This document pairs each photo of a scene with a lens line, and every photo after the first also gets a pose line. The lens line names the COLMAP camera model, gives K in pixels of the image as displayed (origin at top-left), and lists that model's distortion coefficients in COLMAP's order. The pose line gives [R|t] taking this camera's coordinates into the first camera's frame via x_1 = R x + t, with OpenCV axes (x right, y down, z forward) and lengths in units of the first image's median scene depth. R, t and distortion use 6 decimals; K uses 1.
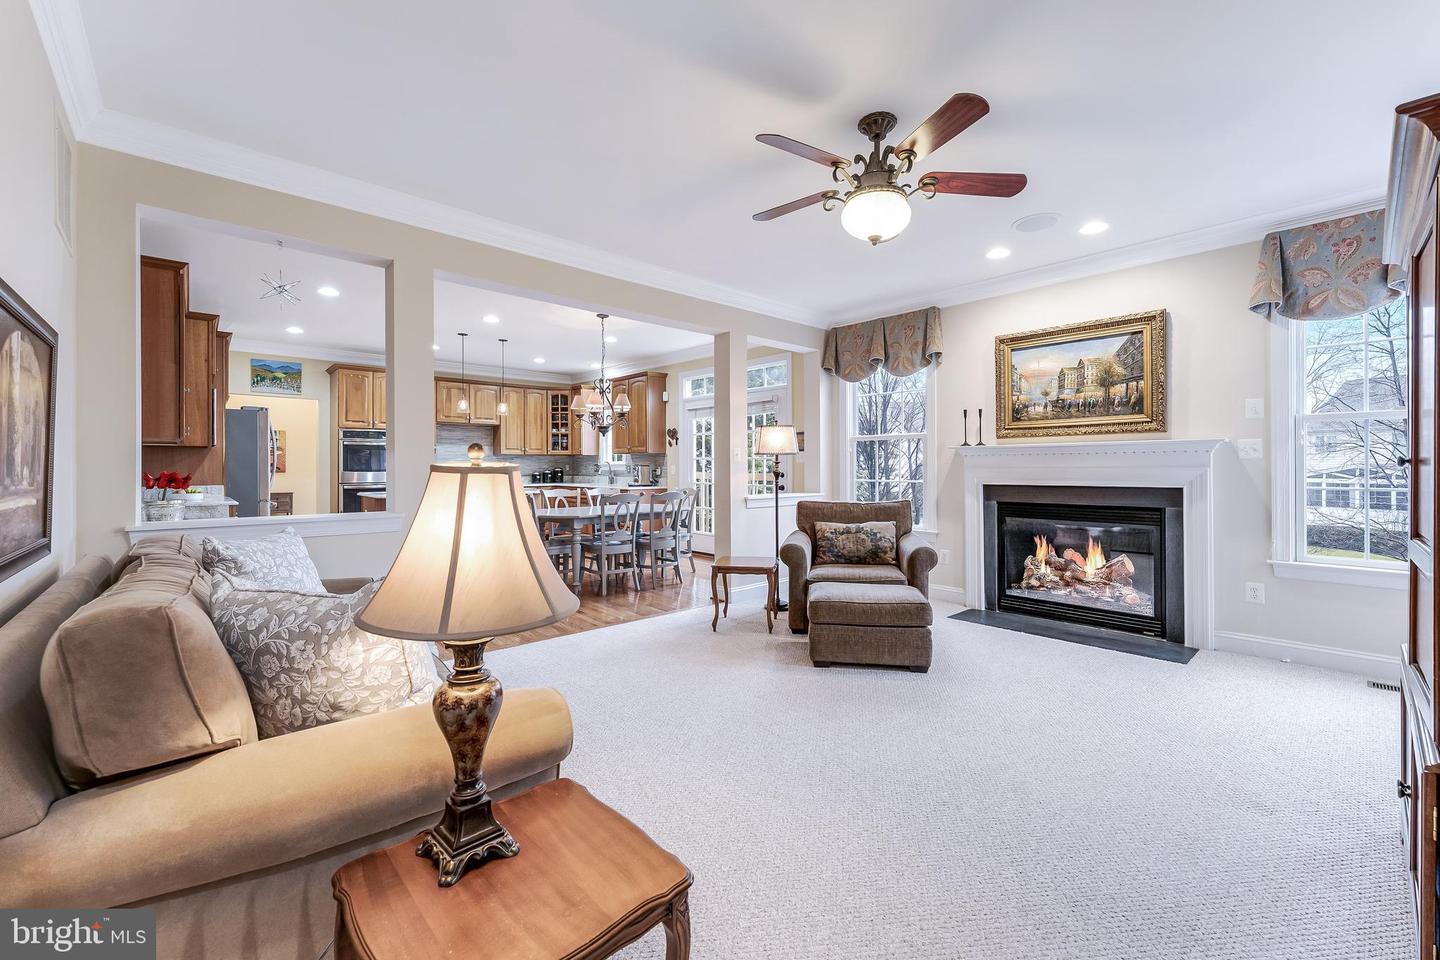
lens RADIAL K [[583.0, 0, 734.5], [0, 583.0, 468.8], [0, 0, 1]] dist [0.002363, -0.001220]
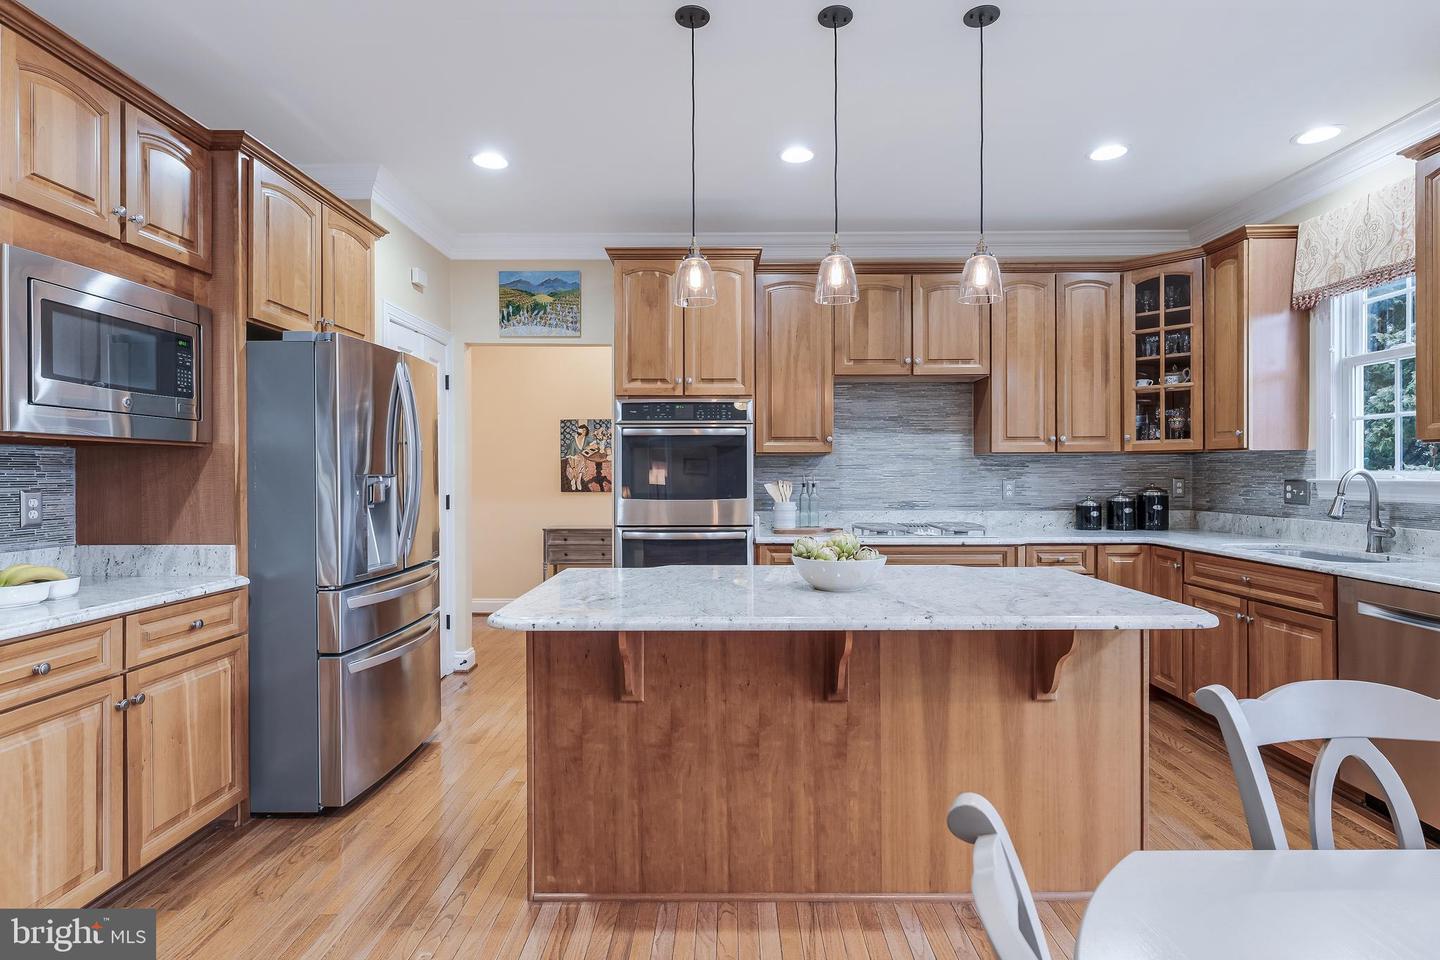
lens RADIAL K [[731.7, 0, 723.3], [0, 731.7, 478.5], [0, 0, 1]] dist [-0.002207, 0.000563]
pose [[0.723194, 0.004963, -0.690627, -0.239286], [-0.002650, 0.999987, 0.004411, -0.012208], [0.690640, -0.001360, 0.723197, 0.645445]]
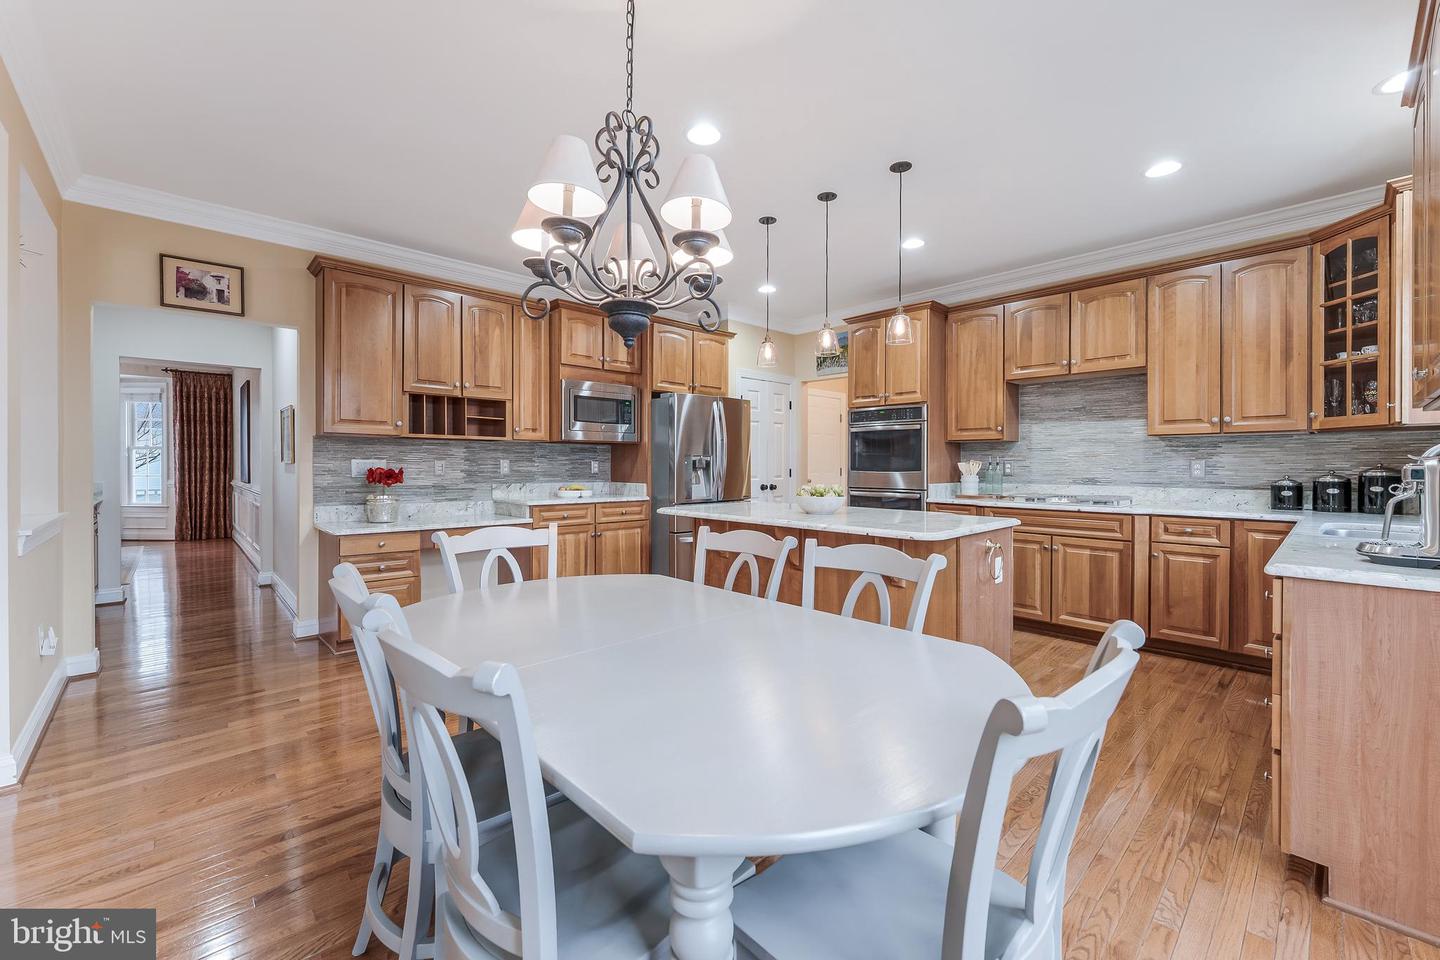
lens RADIAL K [[583.0, 0, 727.8], [0, 583.0, 469.6], [0, 0, 1]] dist [0.002363, -0.001220]
pose [[0.007842, 0.011544, -0.999903, 0.028497], [-0.007537, 0.999906, 0.011484, -0.003123], [0.999941, 0.007446, 0.007928, 0.824724]]
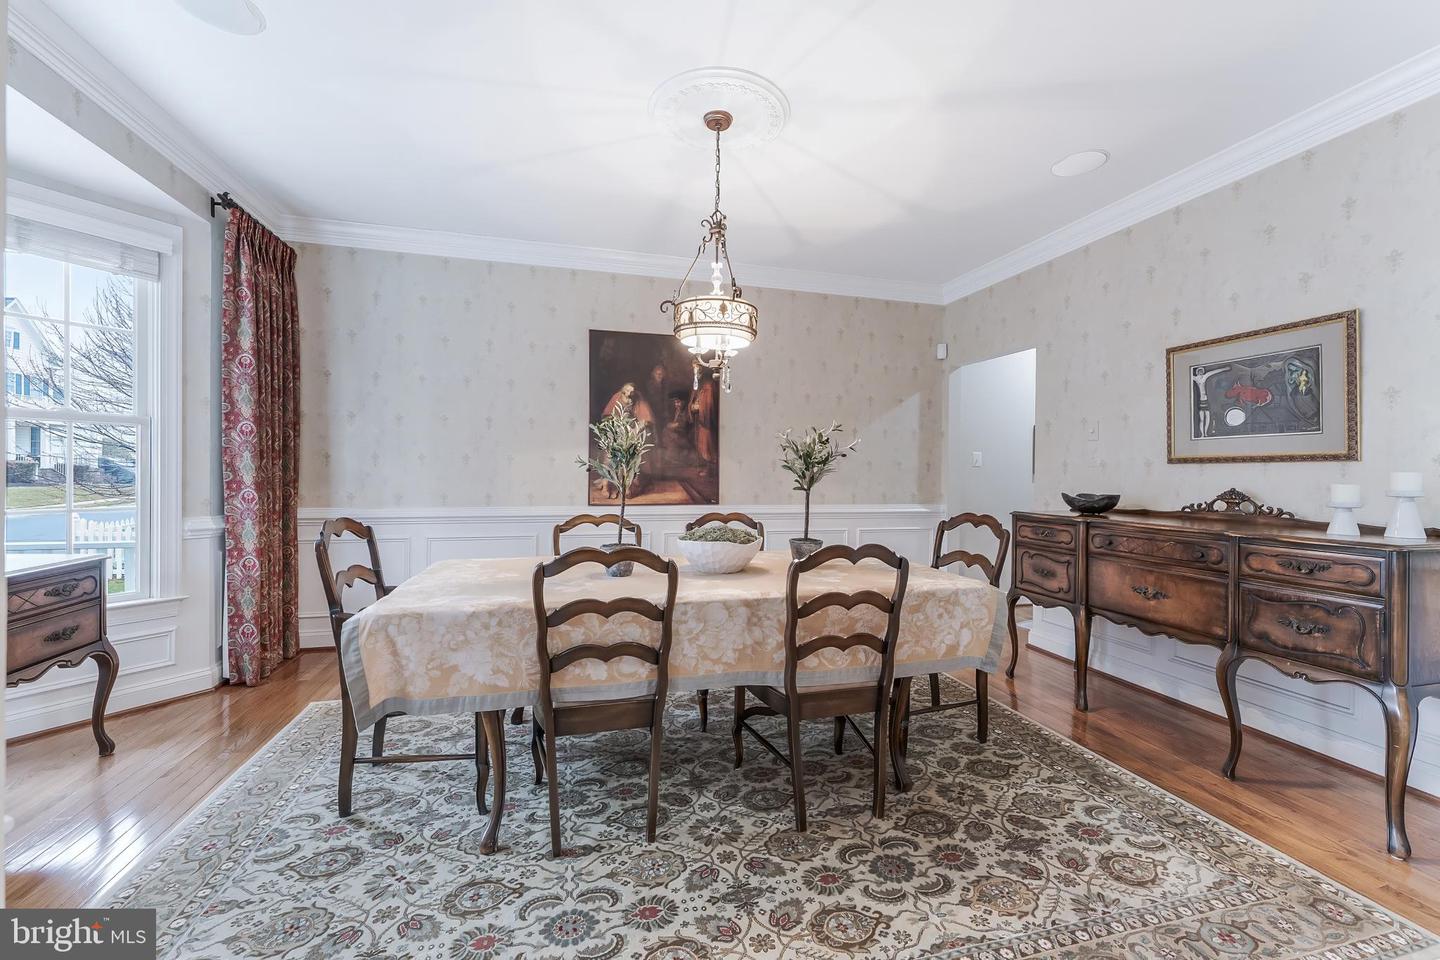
lens RADIAL K [[583.0, 0, 725.8], [0, 583.0, 474.7], [0, 0, 1]] dist [0.002363, -0.001220]
pose [[0.886515, 0.013362, -0.462507, -0.655301], [-0.013210, 0.999906, 0.003568, 0.003477], [0.462511, 0.002947, 0.886609, -0.486322]]
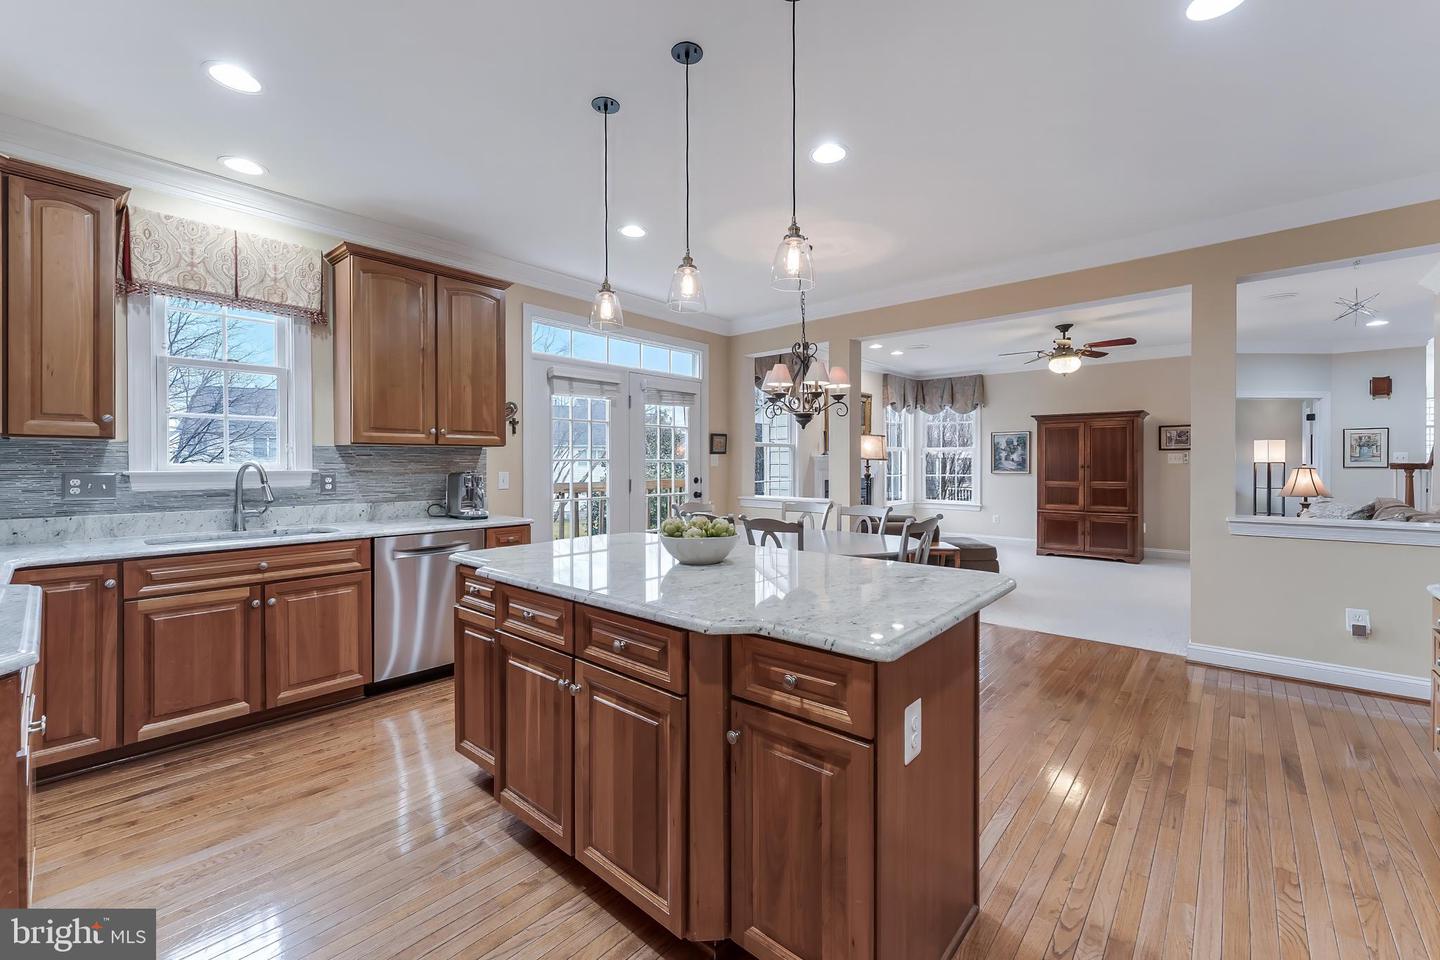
lens RADIAL K [[583.0, 0, 732.8], [0, 583.0, 464.3], [0, 0, 1]] dist [0.002363, -0.001220]
pose [[-0.107801, -0.001874, 0.994171, -0.697998], [0.006931, 0.999973, 0.002636, -0.013598], [-0.994148, 0.007174, -0.107785, 0.912885]]
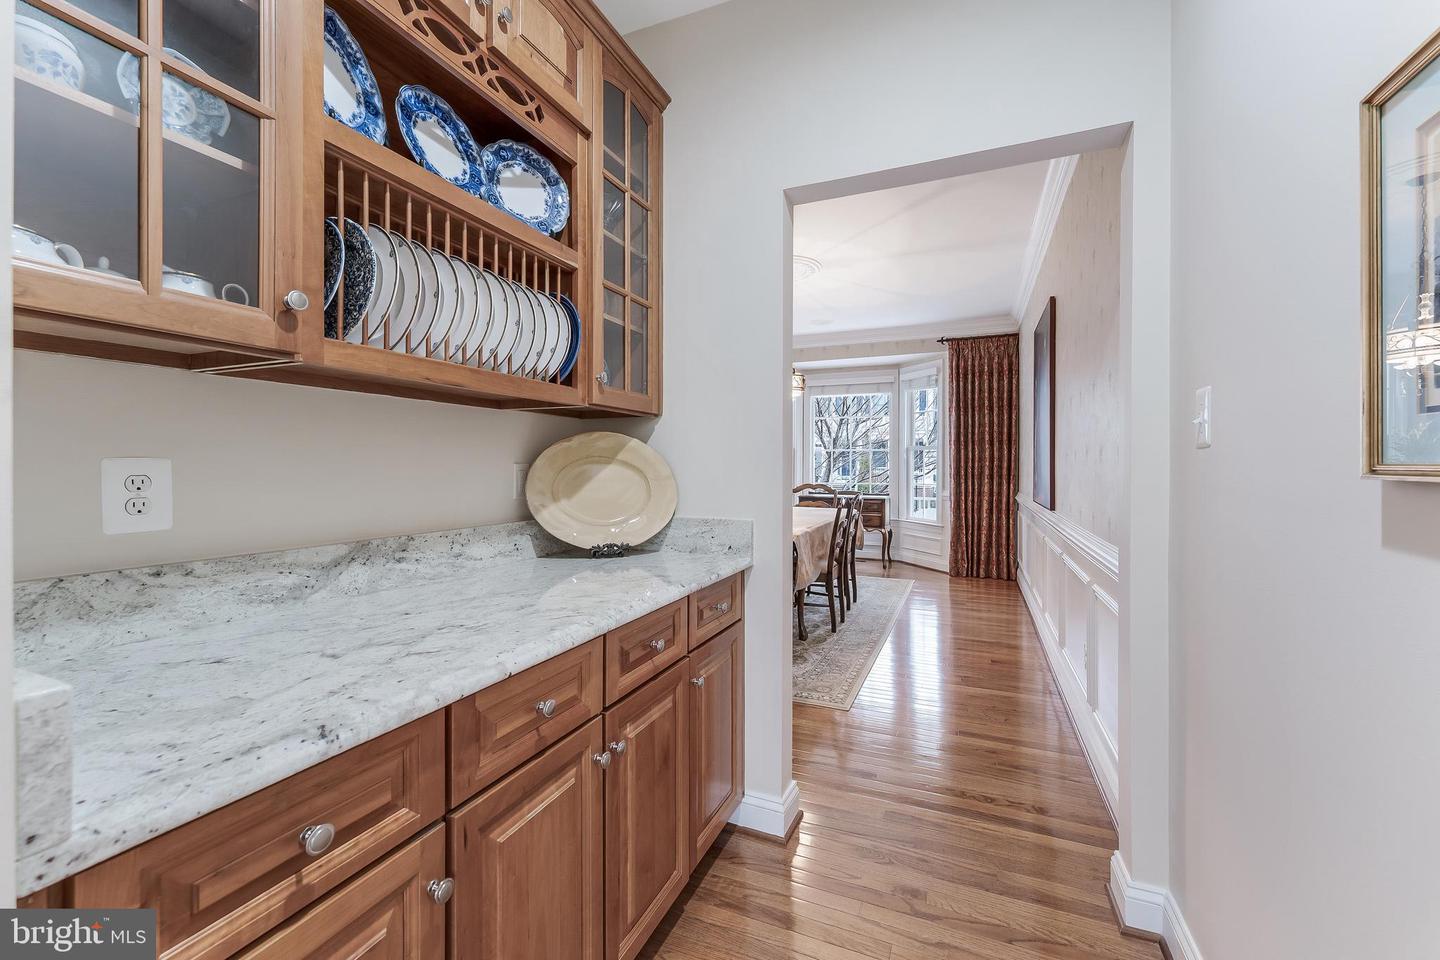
lens RADIAL K [[583.0, 0, 714.4], [0, 583.0, 468.2], [0, 0, 1]] dist [0.002363, -0.001220]
pose [[-0.918209, 0.002645, -0.396086, -0.503741], [-0.001855, 0.999938, 0.010979, -0.001866], [0.396091, 0.010815, -0.918148, 0.364985]]
